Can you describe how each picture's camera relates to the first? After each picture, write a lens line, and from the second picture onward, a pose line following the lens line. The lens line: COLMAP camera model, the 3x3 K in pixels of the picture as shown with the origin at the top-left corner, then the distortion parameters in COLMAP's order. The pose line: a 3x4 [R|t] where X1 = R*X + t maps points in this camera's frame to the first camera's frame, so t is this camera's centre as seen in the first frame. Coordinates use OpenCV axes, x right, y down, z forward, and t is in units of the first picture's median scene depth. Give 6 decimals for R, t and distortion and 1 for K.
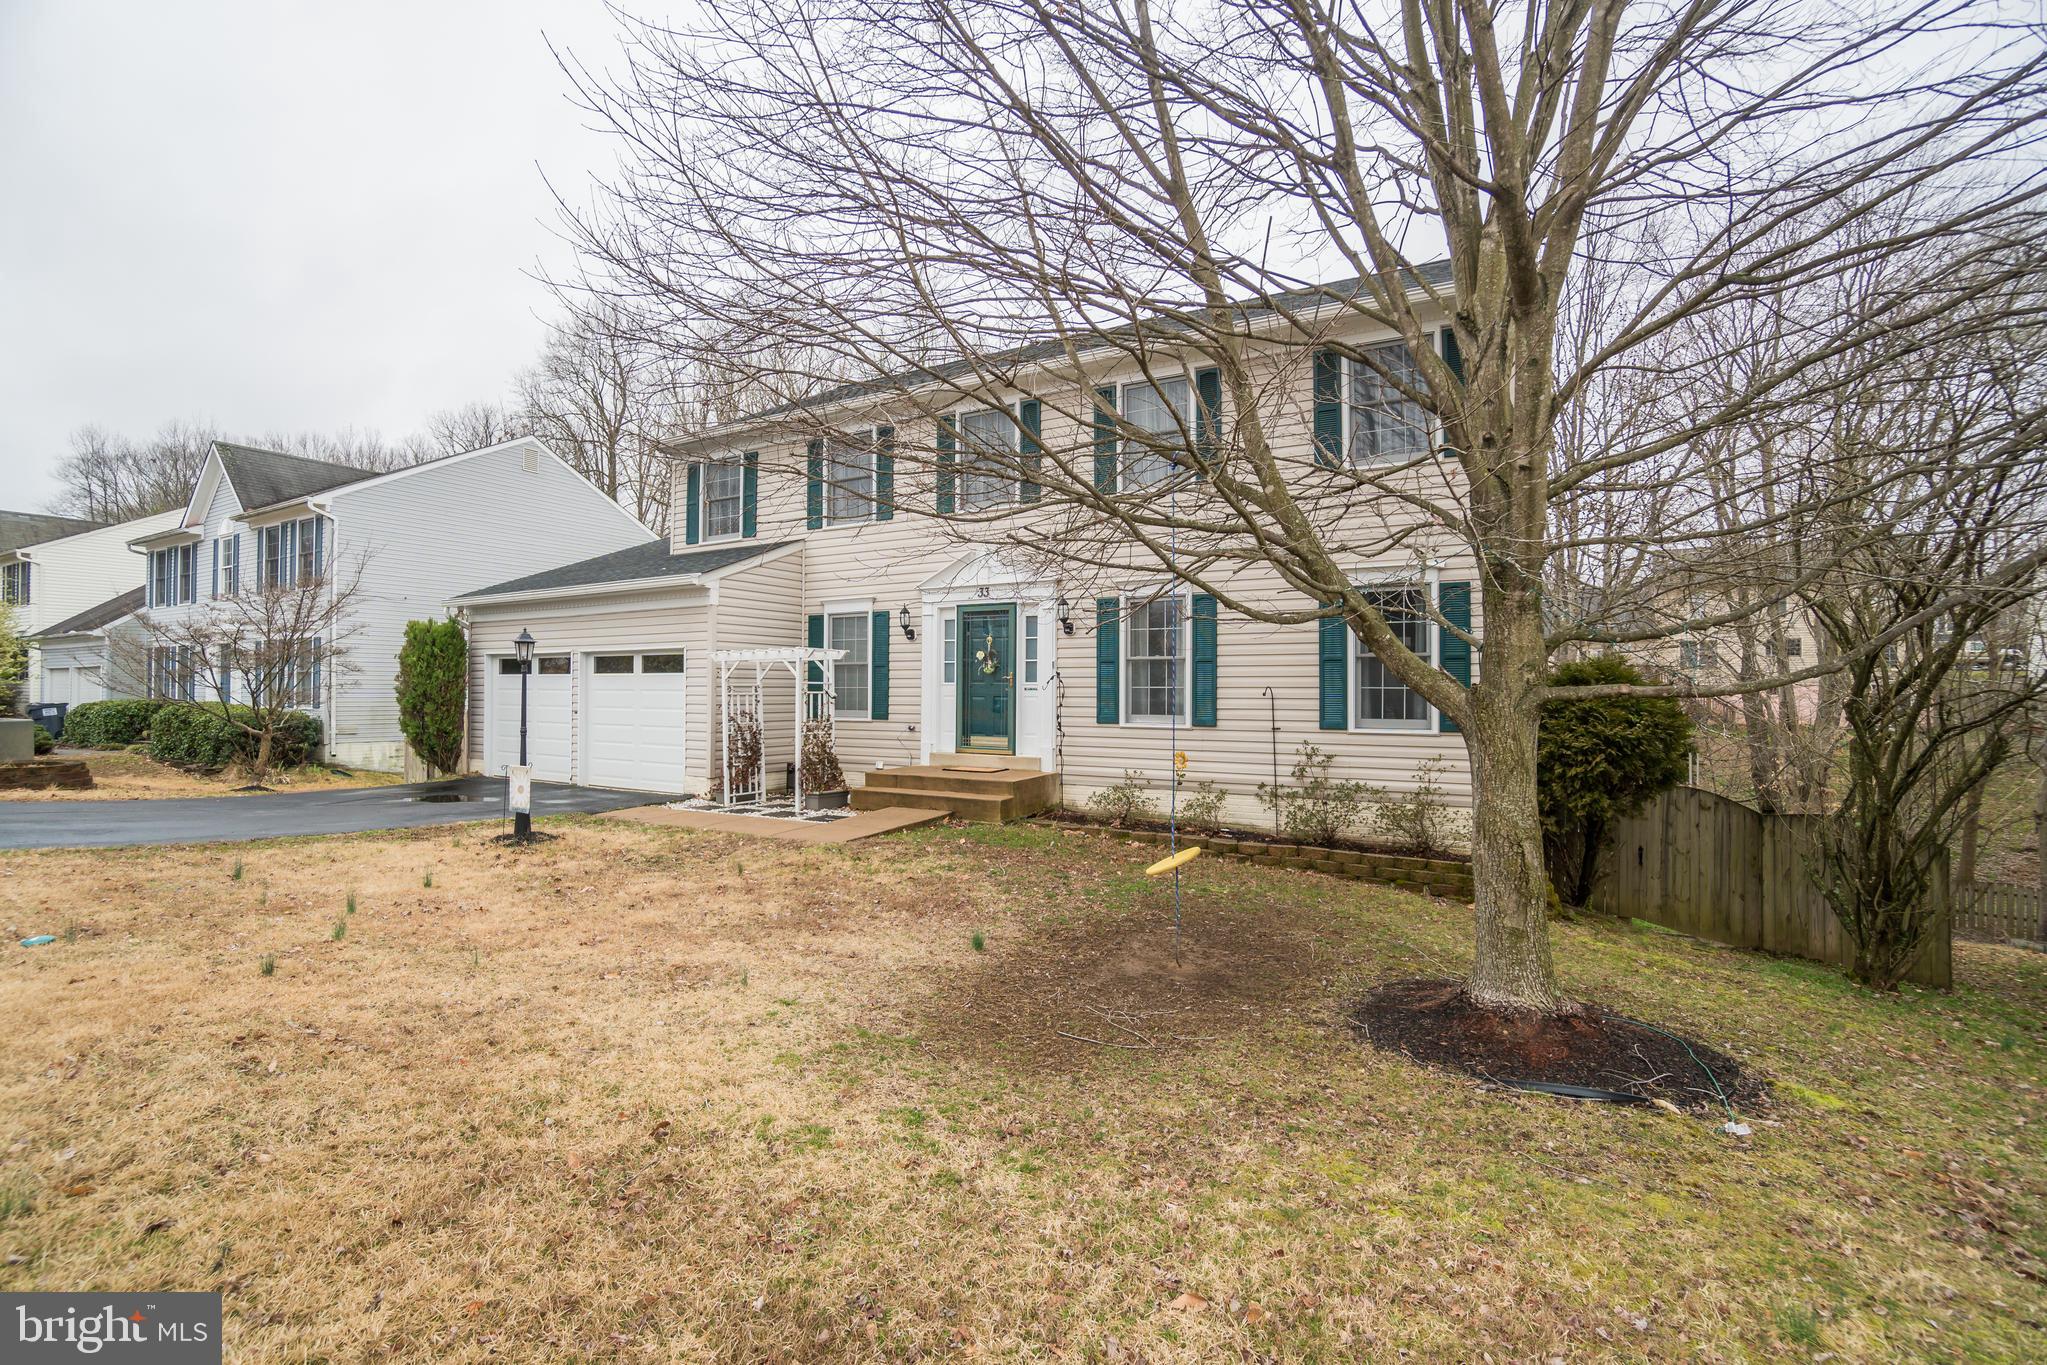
lens RADIAL K [[857.4, 0, 1023.5], [0, 857.4, 682.5], [0, 0, 1]] dist [-0.002119, -0.000045]
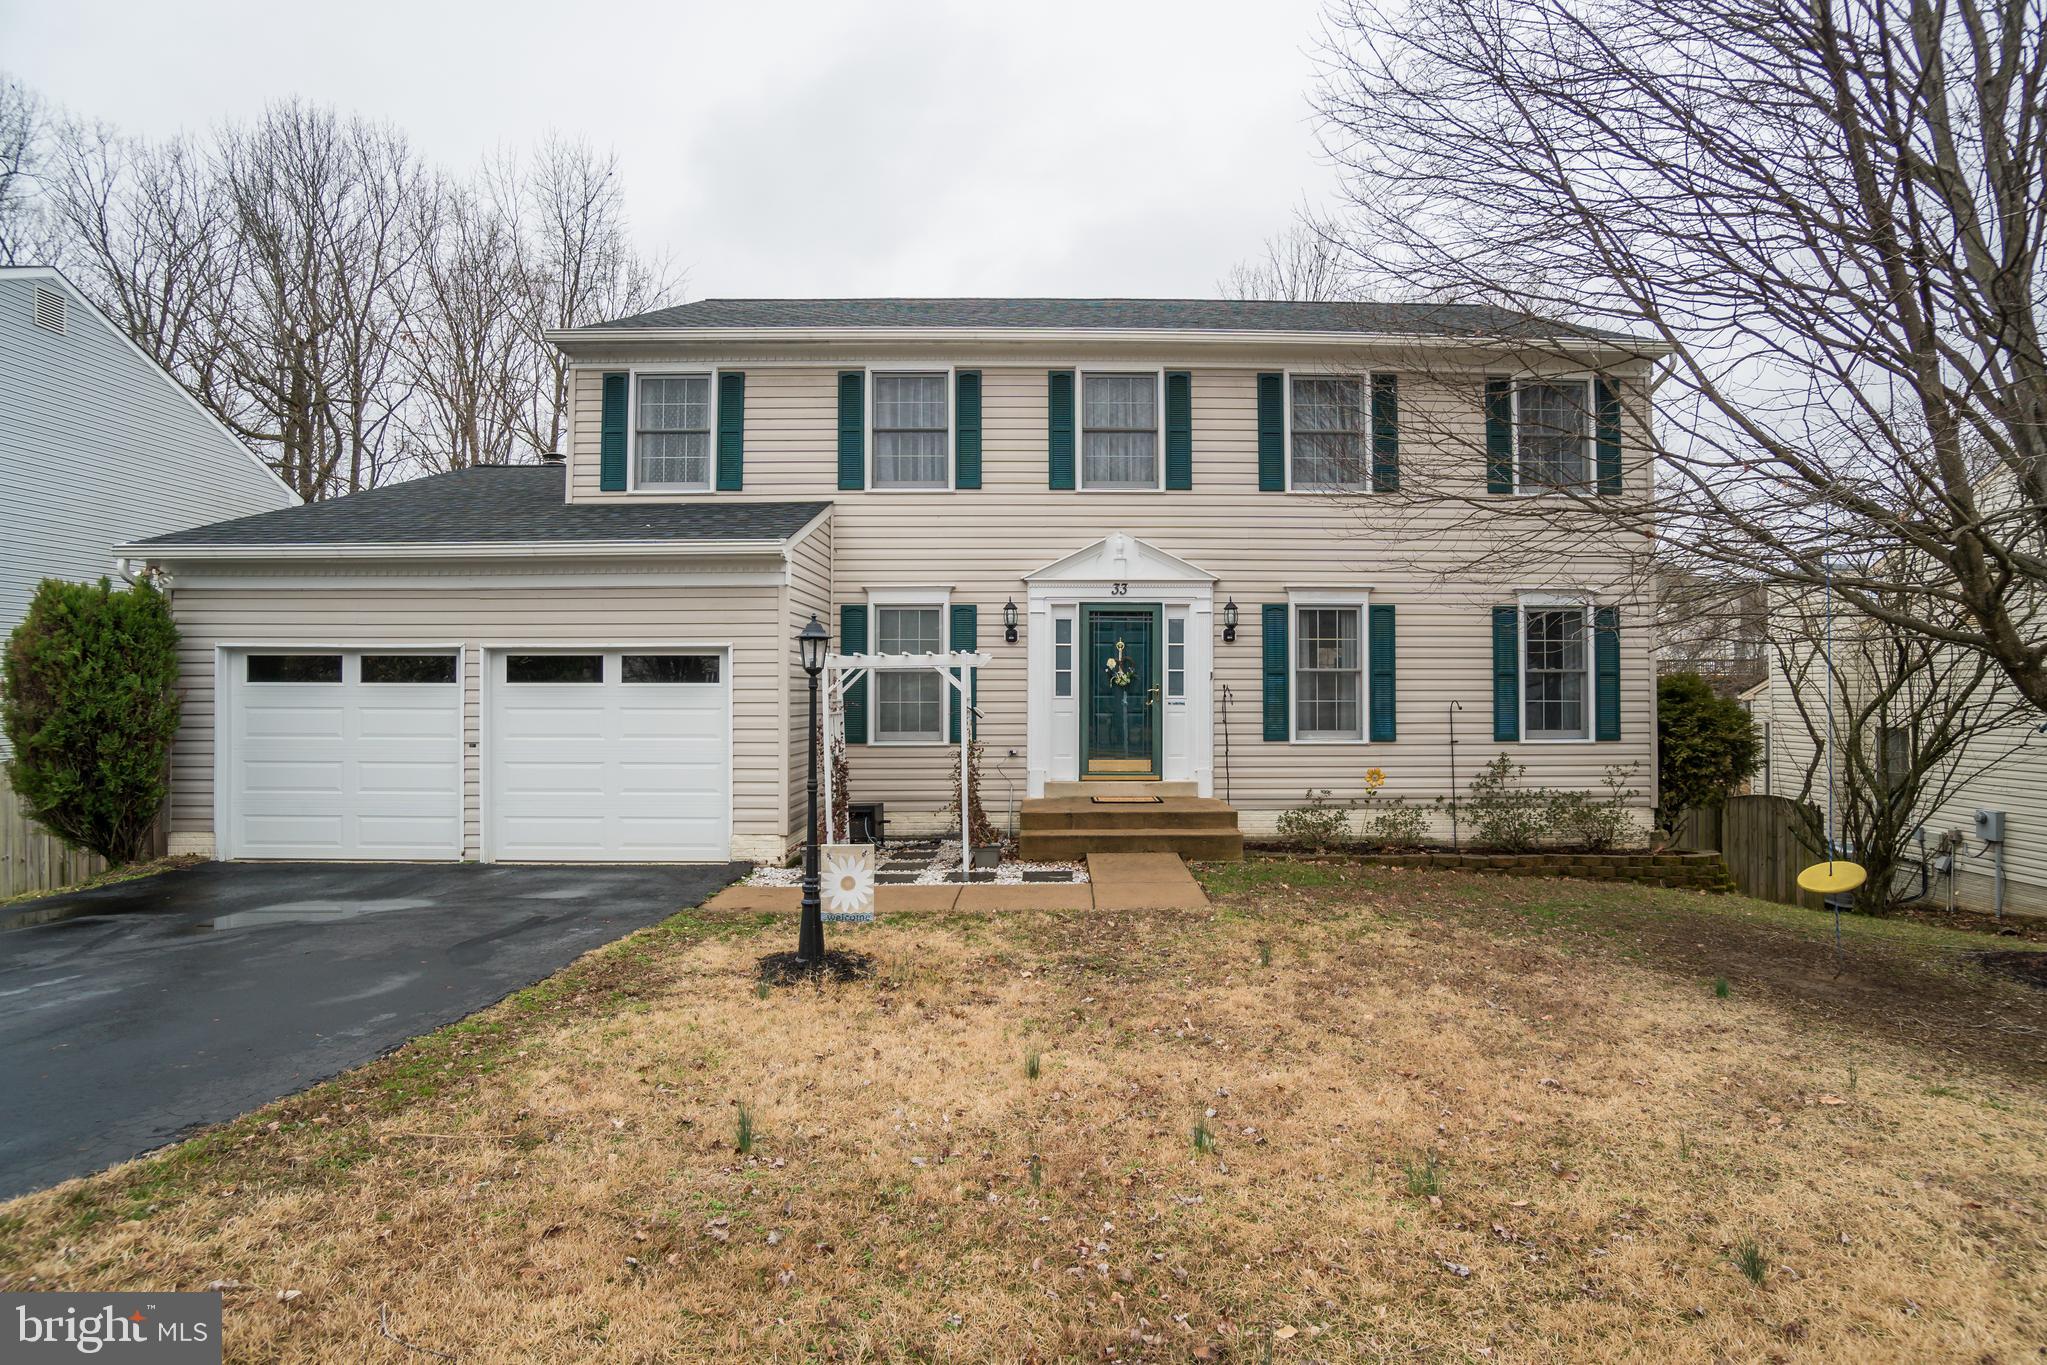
lens RADIAL K [[888.9, 0, 1025.7], [0, 888.9, 705.3], [0, 0, 1]] dist [-0.028597, -0.000033]
pose [[0.869428, -0.005755, 0.494027, -0.559753], [0.000679, 0.999945, 0.010453, -0.000225], [-0.494060, -0.008753, 0.869384, 0.292470]]
